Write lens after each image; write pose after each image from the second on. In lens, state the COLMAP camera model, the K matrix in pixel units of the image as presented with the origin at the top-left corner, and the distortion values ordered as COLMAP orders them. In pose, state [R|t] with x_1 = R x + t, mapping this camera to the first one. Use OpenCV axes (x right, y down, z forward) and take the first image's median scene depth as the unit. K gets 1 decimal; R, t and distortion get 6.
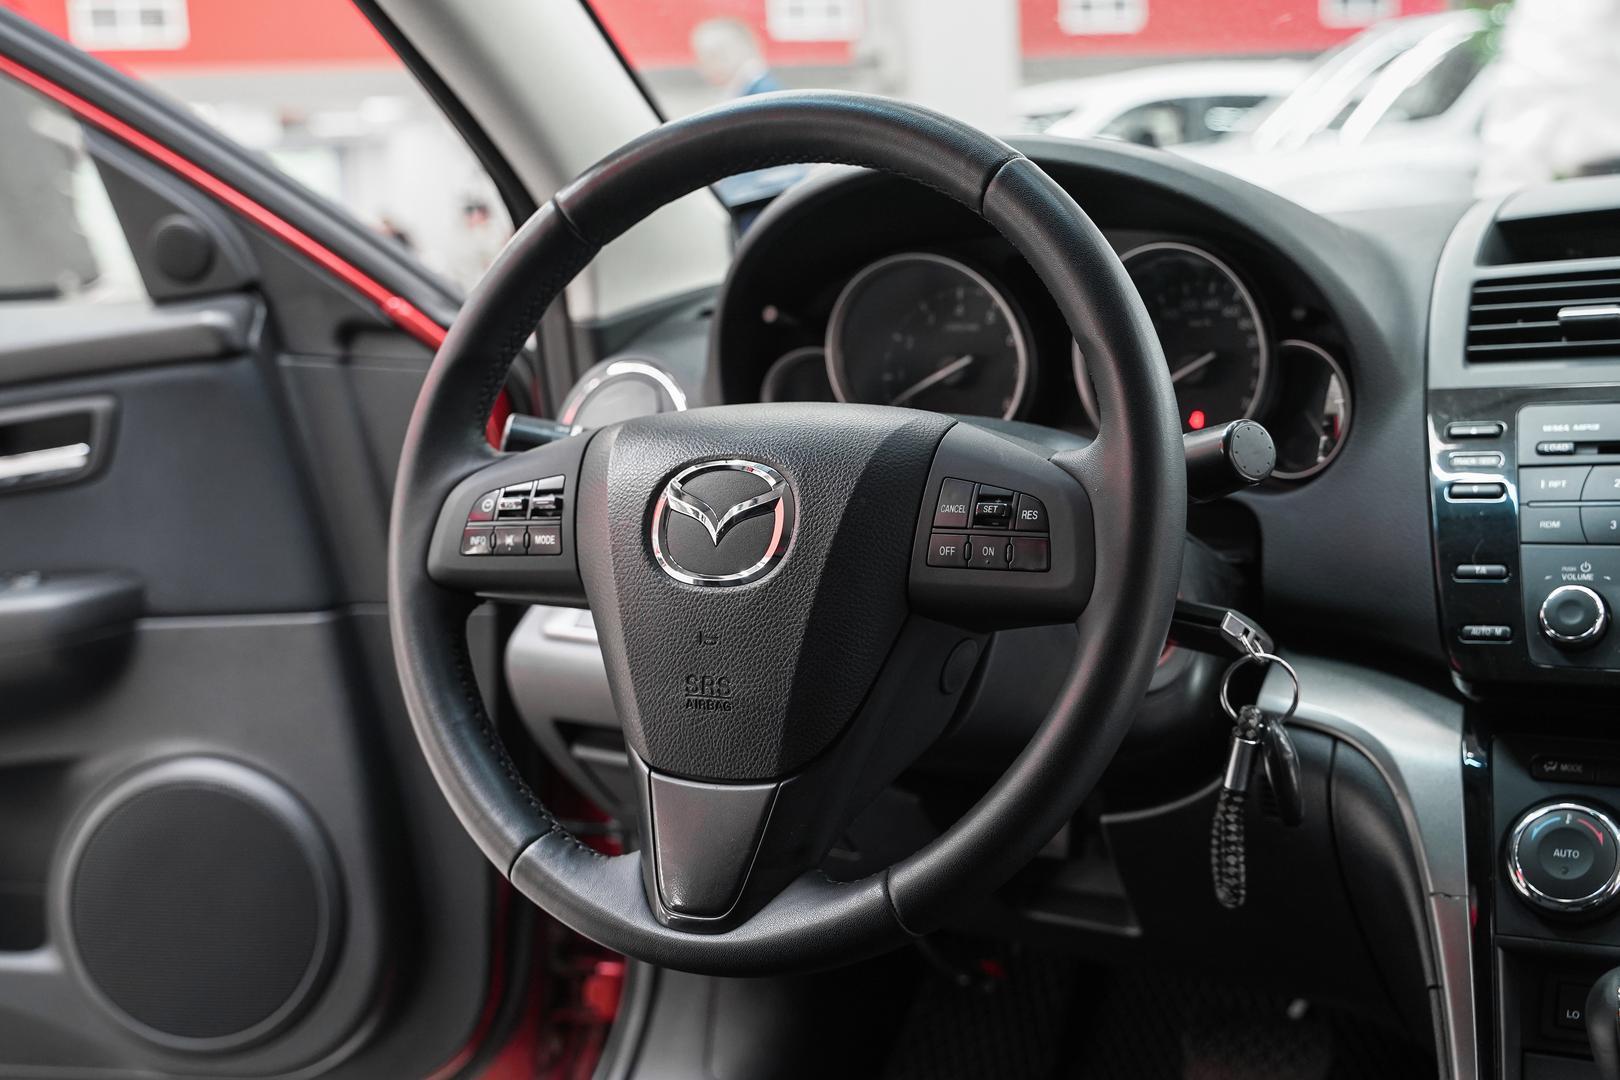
lens RADIAL K [[2018.0, 0, 774.8], [0, 2018.0, 490.0], [0, 0, 1]] dist [-0.005864, 0.000000]
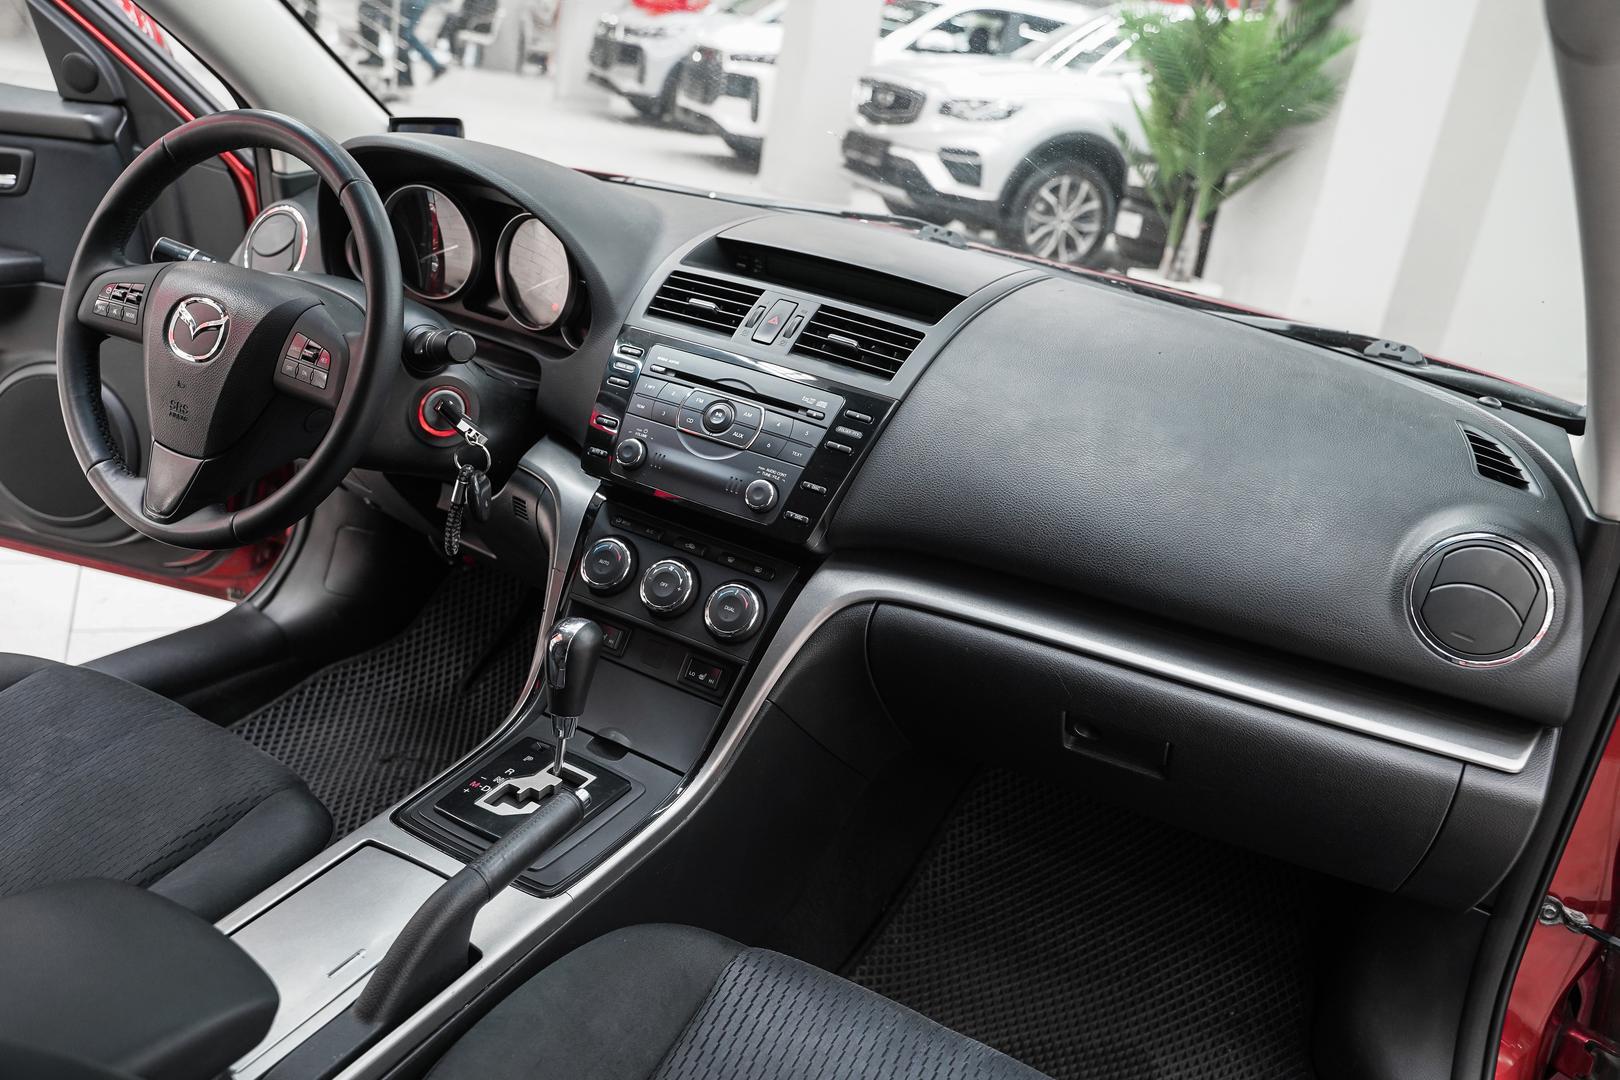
lens RADIAL K [[1316.1, 0, 785.5], [0, 1316.1, 521.5], [0, 0, 1]] dist [-0.002844, -0.000986]
pose [[0.978059, 0.187820, 0.090132, 0.427391], [-0.203032, 0.956293, 0.210432, -0.180007], [-0.046670, -0.224115, 0.973445, -0.322902]]
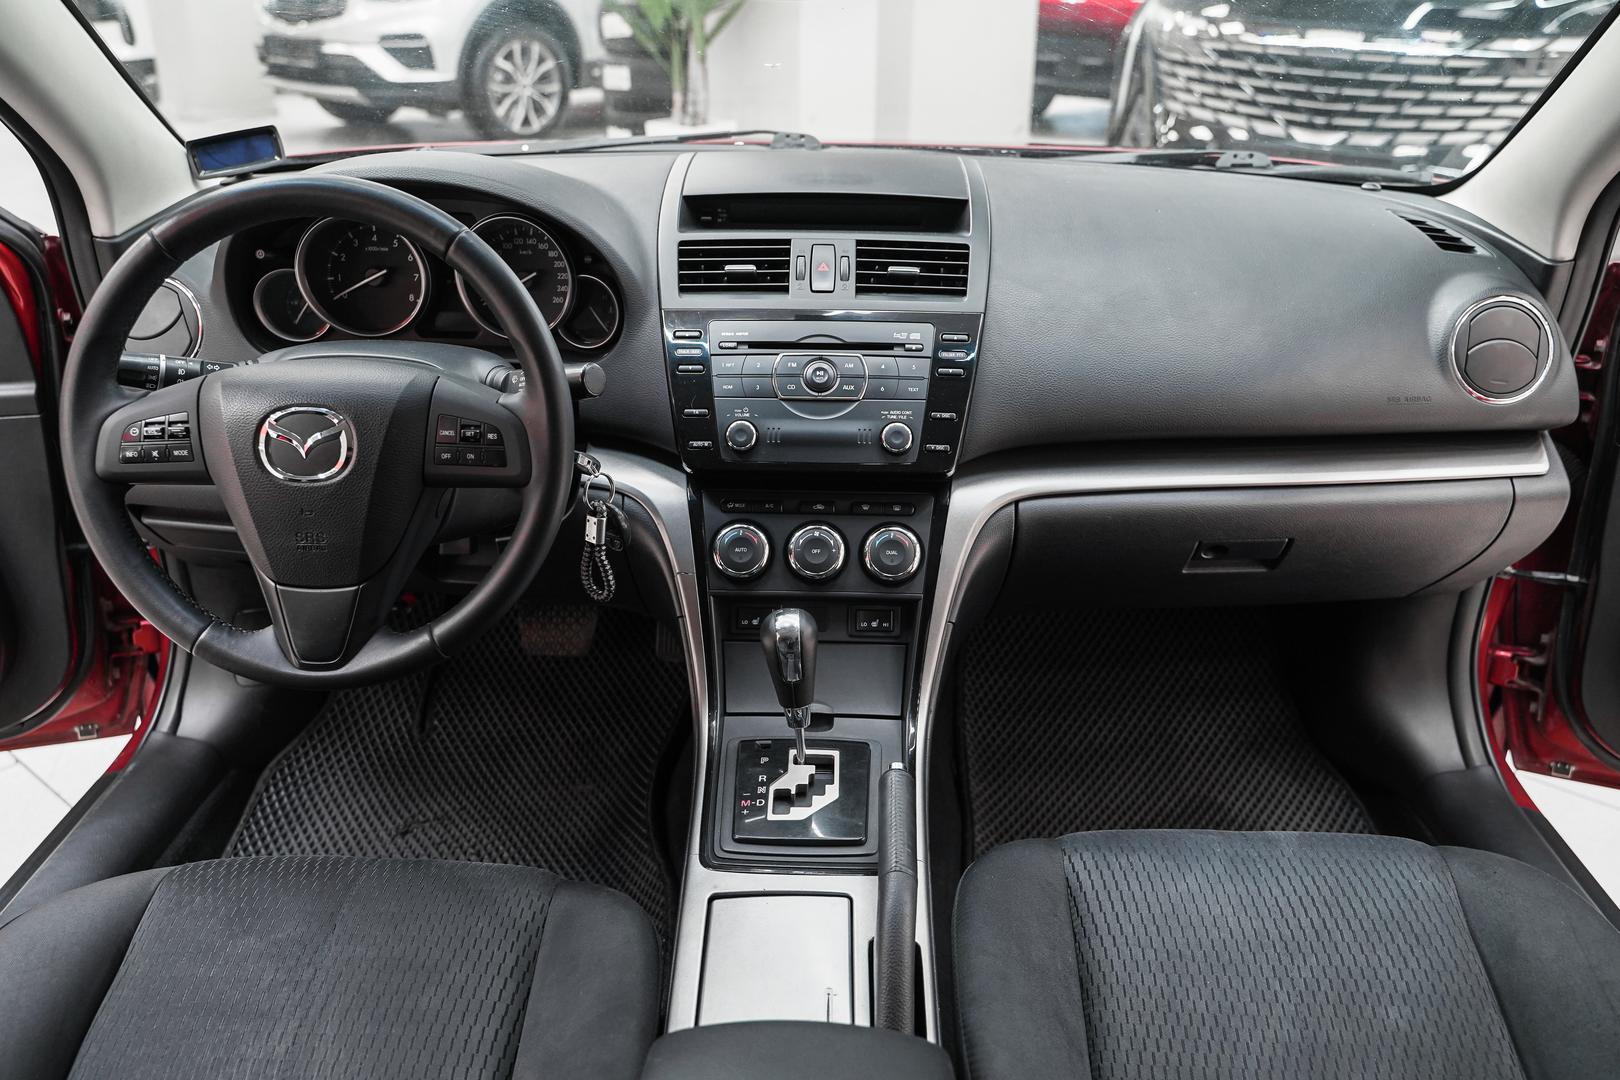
lens RADIAL K [[1316.1, 0, 787.0], [0, 1316.1, 520.5], [0, 0, 1]] dist [-0.002844, -0.000986]
pose [[0.881587, -0.133167, 0.452847, -0.167910], [0.004090, 0.961498, 0.274781, -0.211556], [-0.472004, -0.240391, 0.848189, -0.158297]]
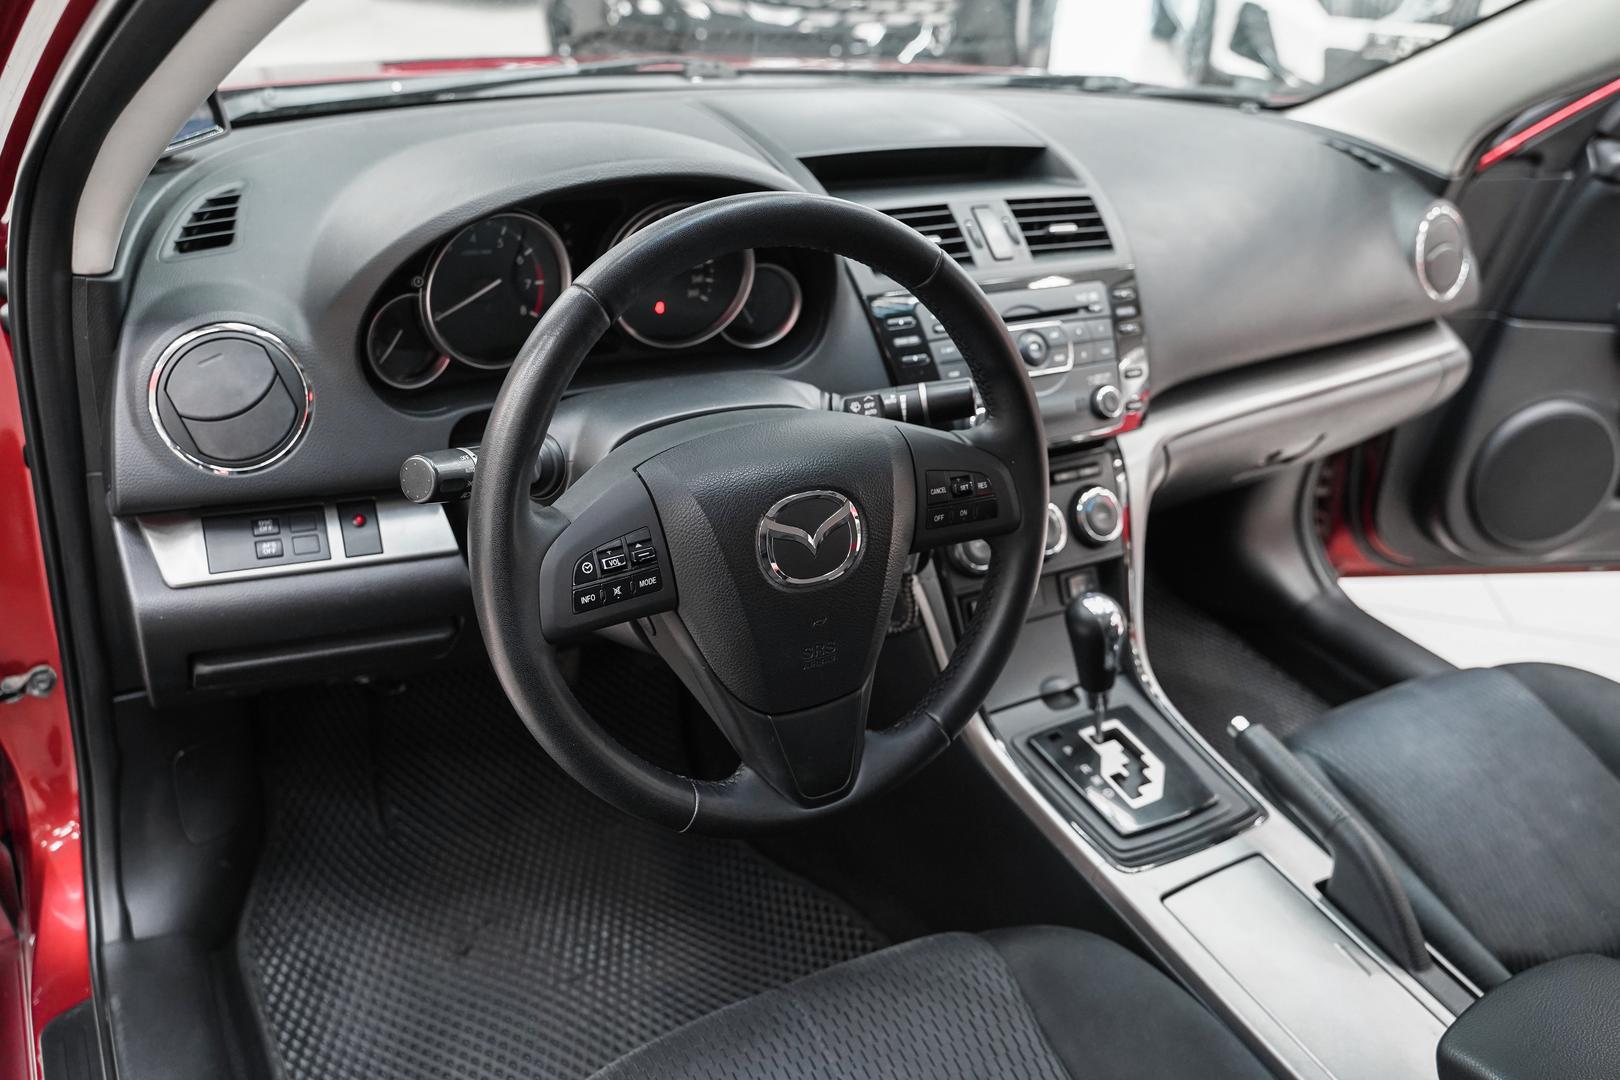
lens RADIAL K [[1316.1, 0, 814.8], [0, 1316.1, 535.3], [0, 0, 1]] dist [-0.002844, -0.000986]
pose [[0.483990, -0.332402, 0.809483, -0.690247], [-0.001363, 0.924758, 0.380552, -0.301171], [-0.875072, -0.185287, 0.447121, 0.545591]]
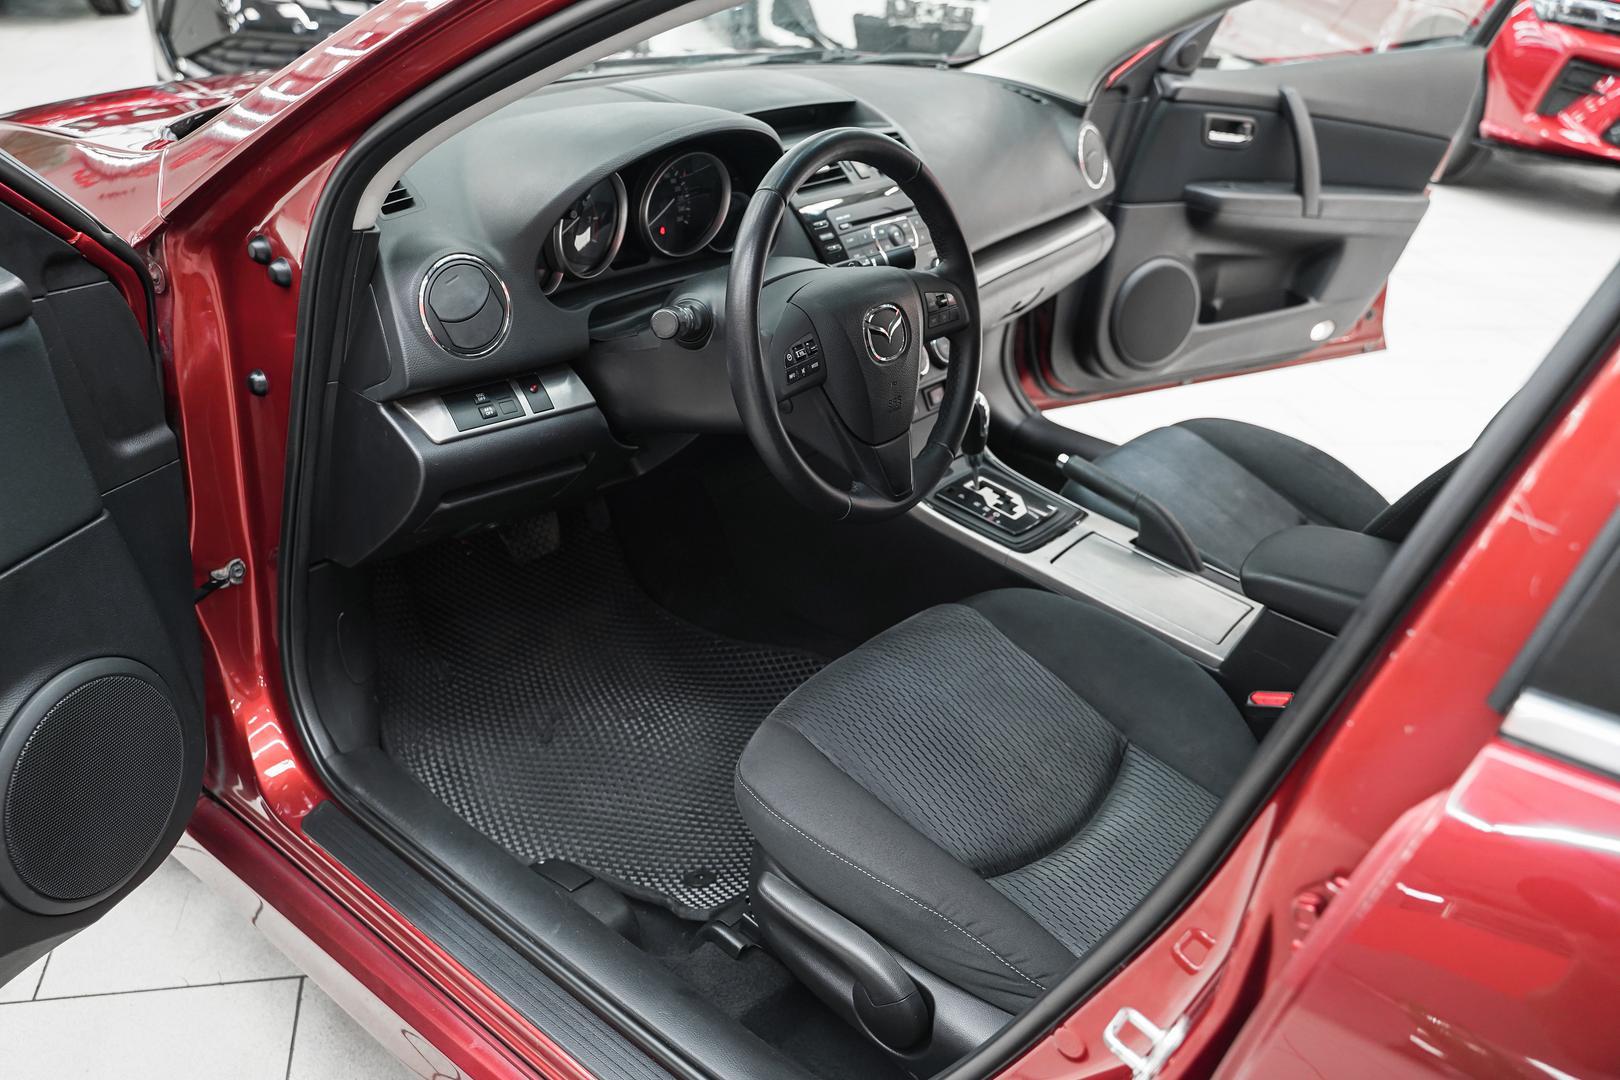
lens RADIAL K [[1316.1, 0, 796.4], [0, 1316.1, 539.6], [0, 0, 1]] dist [-0.002844, -0.000986]
pose [[0.157491, -0.402442, 0.901797, -1.380391], [0.039101, 0.915018, 0.401513, -0.348126], [-0.986746, -0.027973, 0.159843, 0.780959]]
